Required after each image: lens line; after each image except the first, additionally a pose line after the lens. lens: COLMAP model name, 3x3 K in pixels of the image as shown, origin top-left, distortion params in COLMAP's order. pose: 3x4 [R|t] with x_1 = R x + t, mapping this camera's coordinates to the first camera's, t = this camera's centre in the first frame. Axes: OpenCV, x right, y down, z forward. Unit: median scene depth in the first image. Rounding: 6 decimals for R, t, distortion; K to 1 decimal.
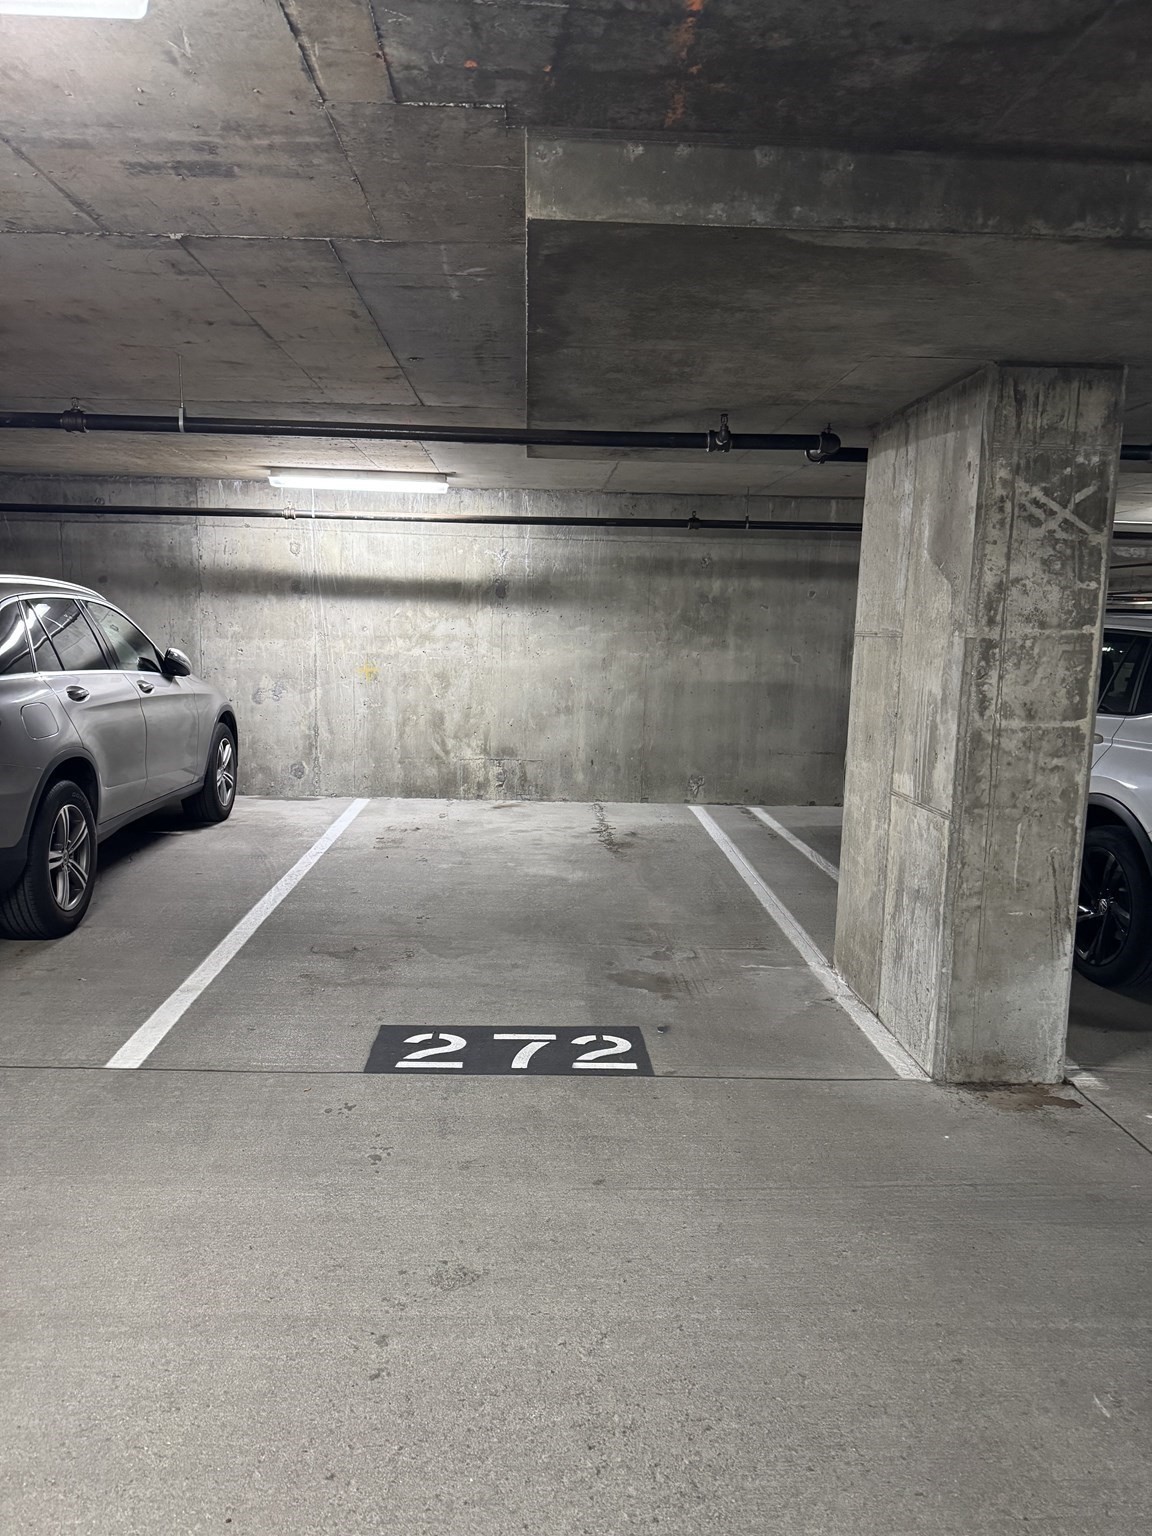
lens RADIAL K [[1066.6, 0, 547.8], [0, 1066.6, 772.1], [0, 0, 1]] dist [0.078516, -0.122211]
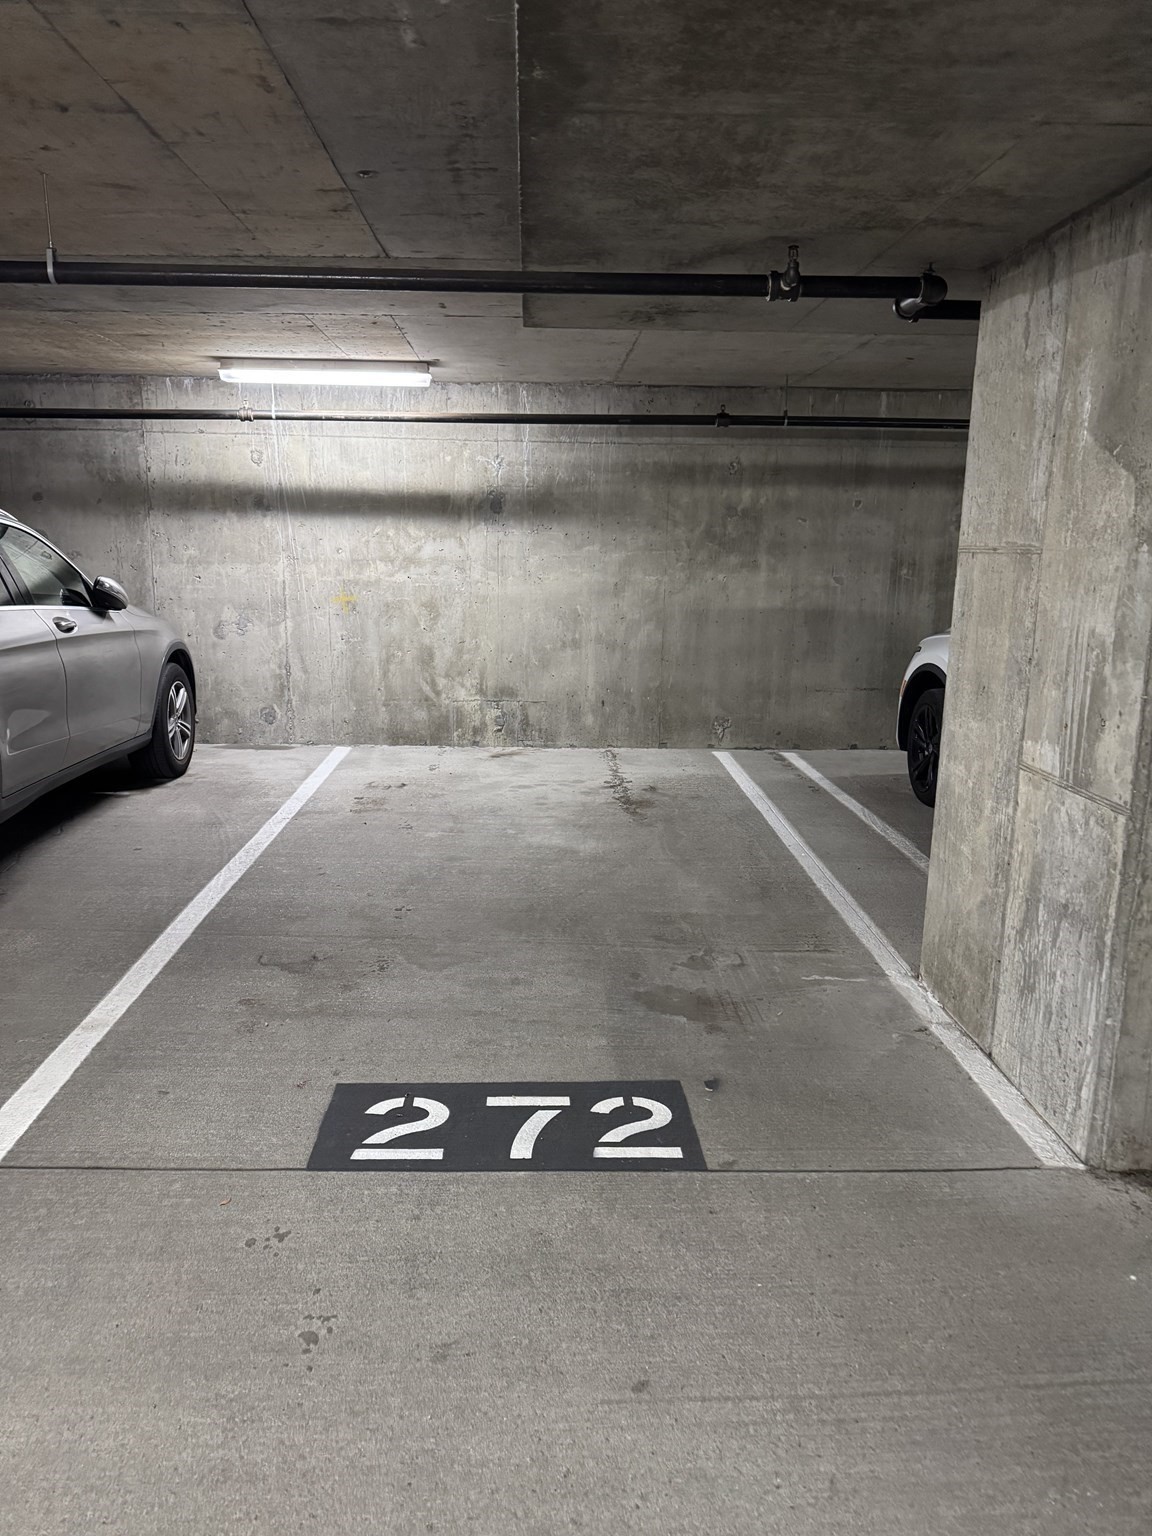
lens RADIAL K [[1066.6, 0, 547.8], [0, 1066.6, 772.1], [0, 0, 1]] dist [0.078516, -0.122211]
pose [[0.999940, -0.010299, -0.003754, -0.001713], [0.010542, 0.997366, 0.071759, -0.022533], [0.003005, -0.071794, 0.997415, 0.171669]]
